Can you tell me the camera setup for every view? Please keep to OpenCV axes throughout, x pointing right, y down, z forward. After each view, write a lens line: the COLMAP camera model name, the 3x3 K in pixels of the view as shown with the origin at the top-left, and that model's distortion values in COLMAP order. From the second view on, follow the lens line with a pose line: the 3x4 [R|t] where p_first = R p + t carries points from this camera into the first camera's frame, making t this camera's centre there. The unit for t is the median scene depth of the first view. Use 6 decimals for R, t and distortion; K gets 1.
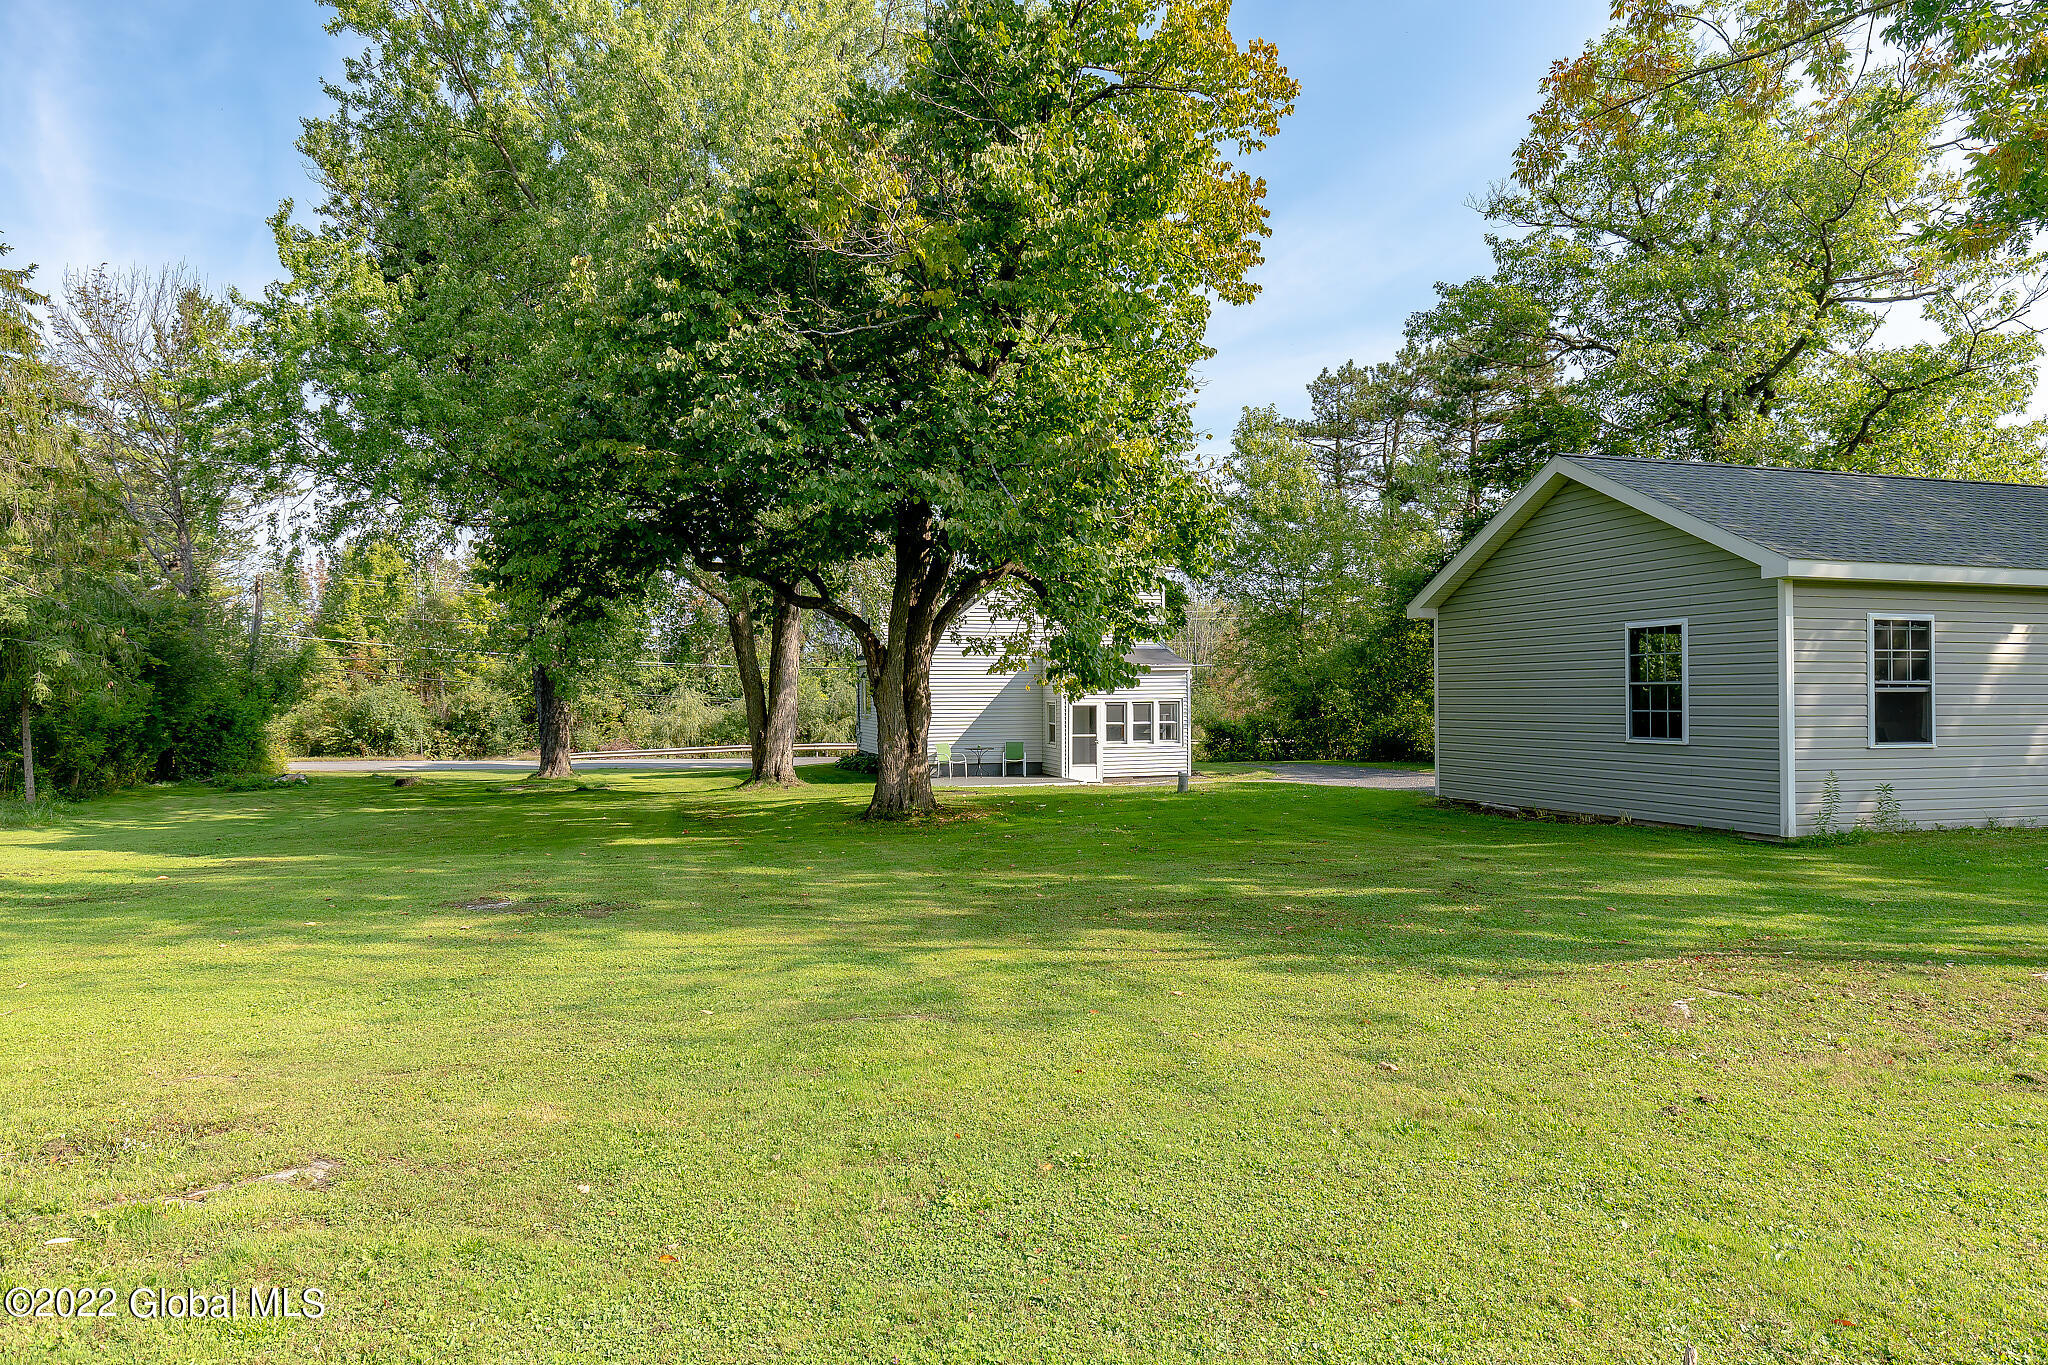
lens RADIAL K [[1255.4, 0, 1024.0], [0, 1255.4, 682.5], [0, 0, 1]] dist [-0.018947, -0.001444]
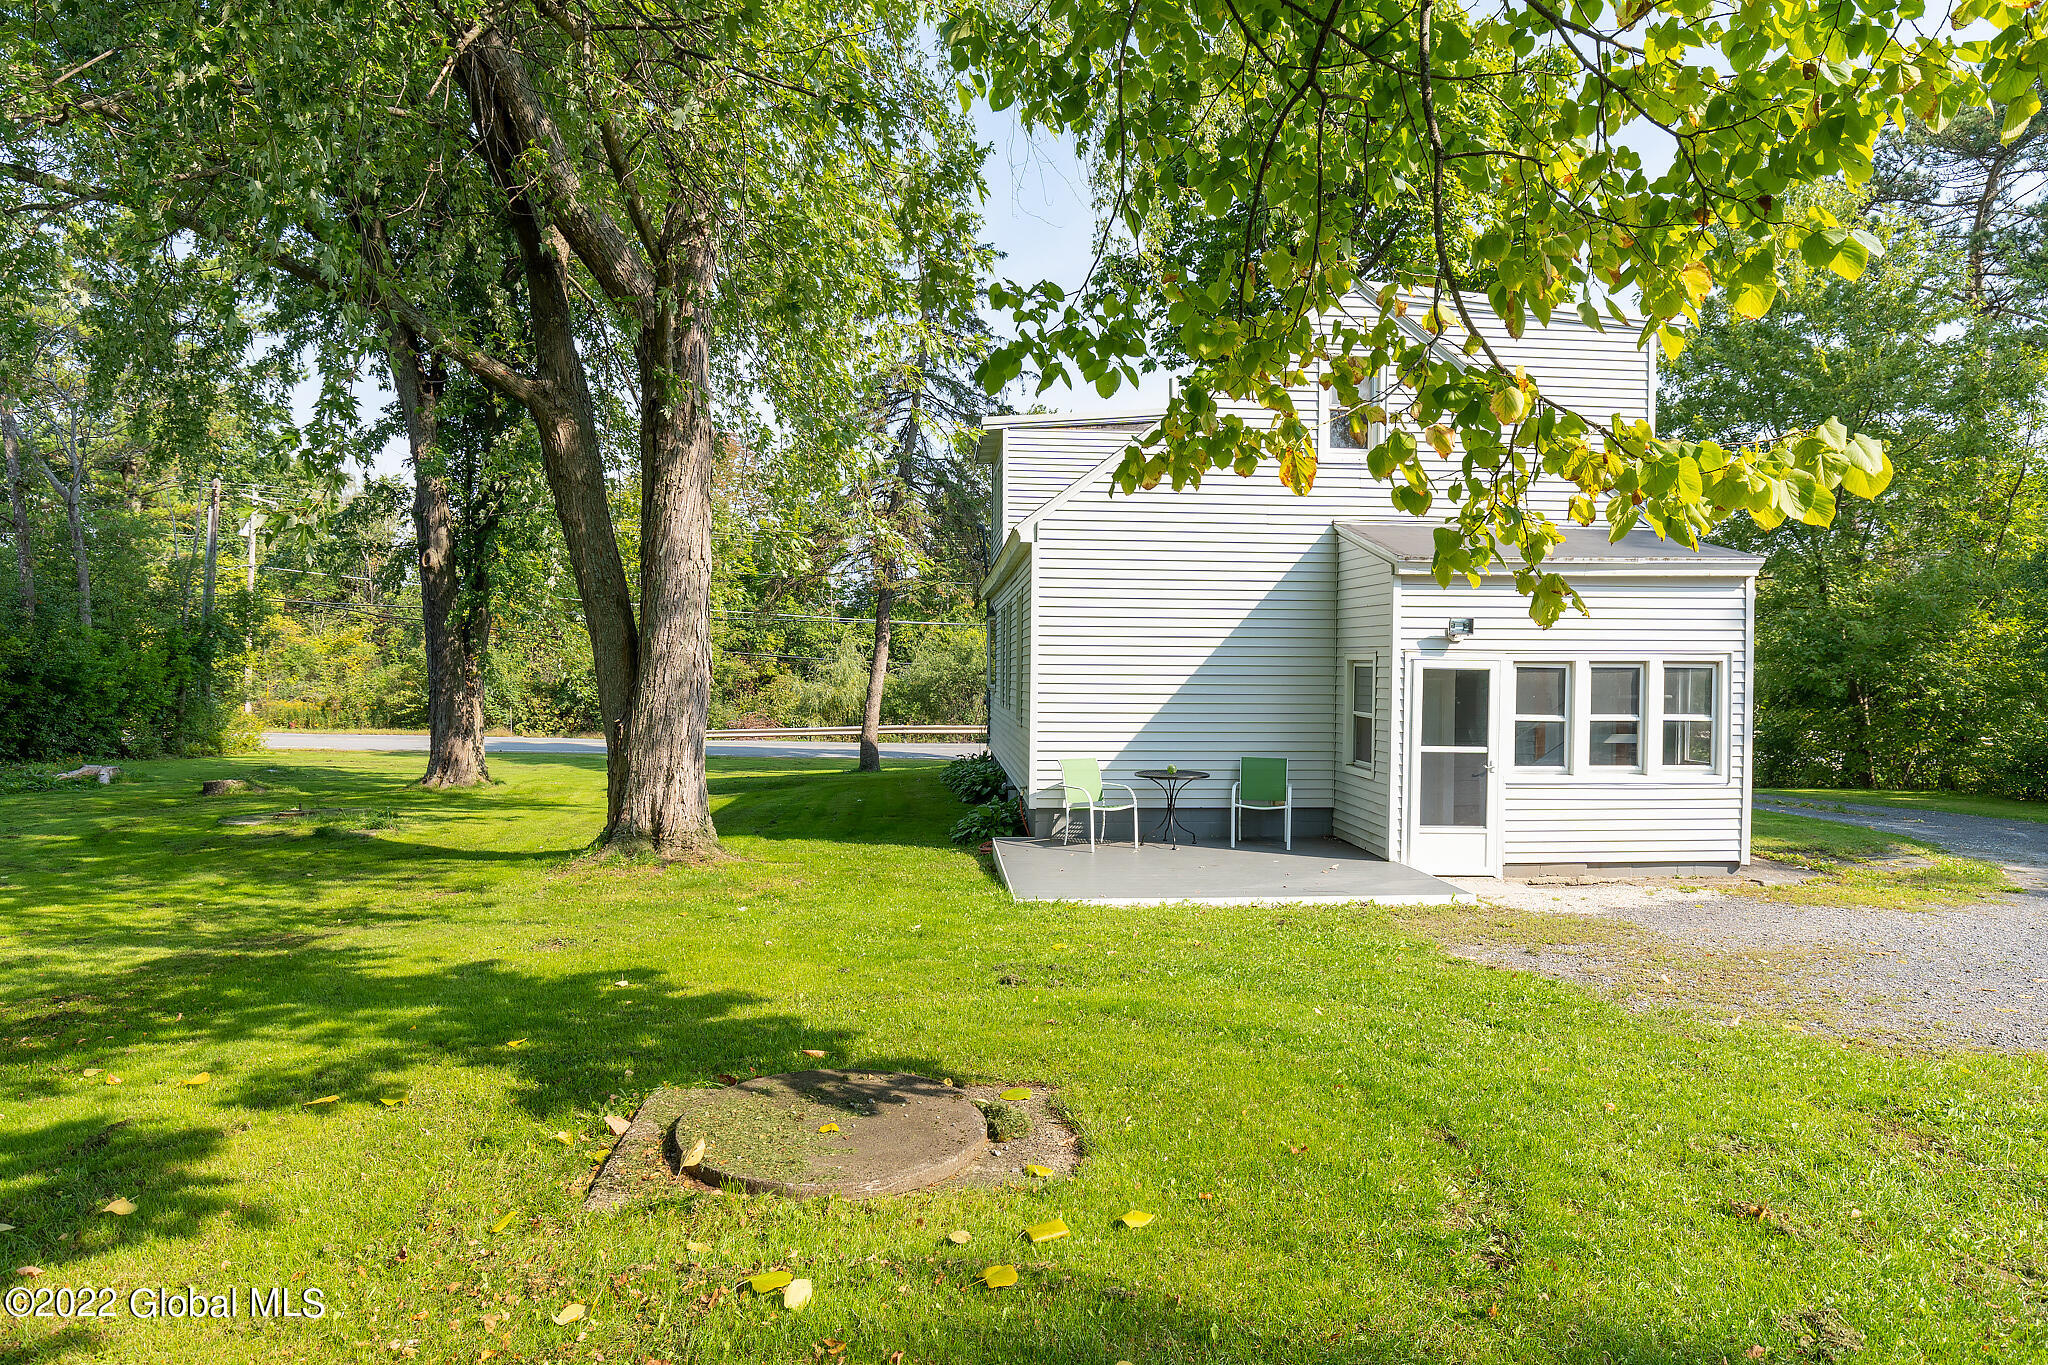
lens RADIAL K [[1255.4, 0, 1024.0], [0, 1255.4, 682.5], [0, 0, 1]] dist [-0.018947, -0.001444]
pose [[0.977457, 0.017355, -0.210421, 0.001504], [-0.013277, 0.999696, 0.020782, 0.016688], [0.210718, -0.017520, 0.977390, 0.613435]]
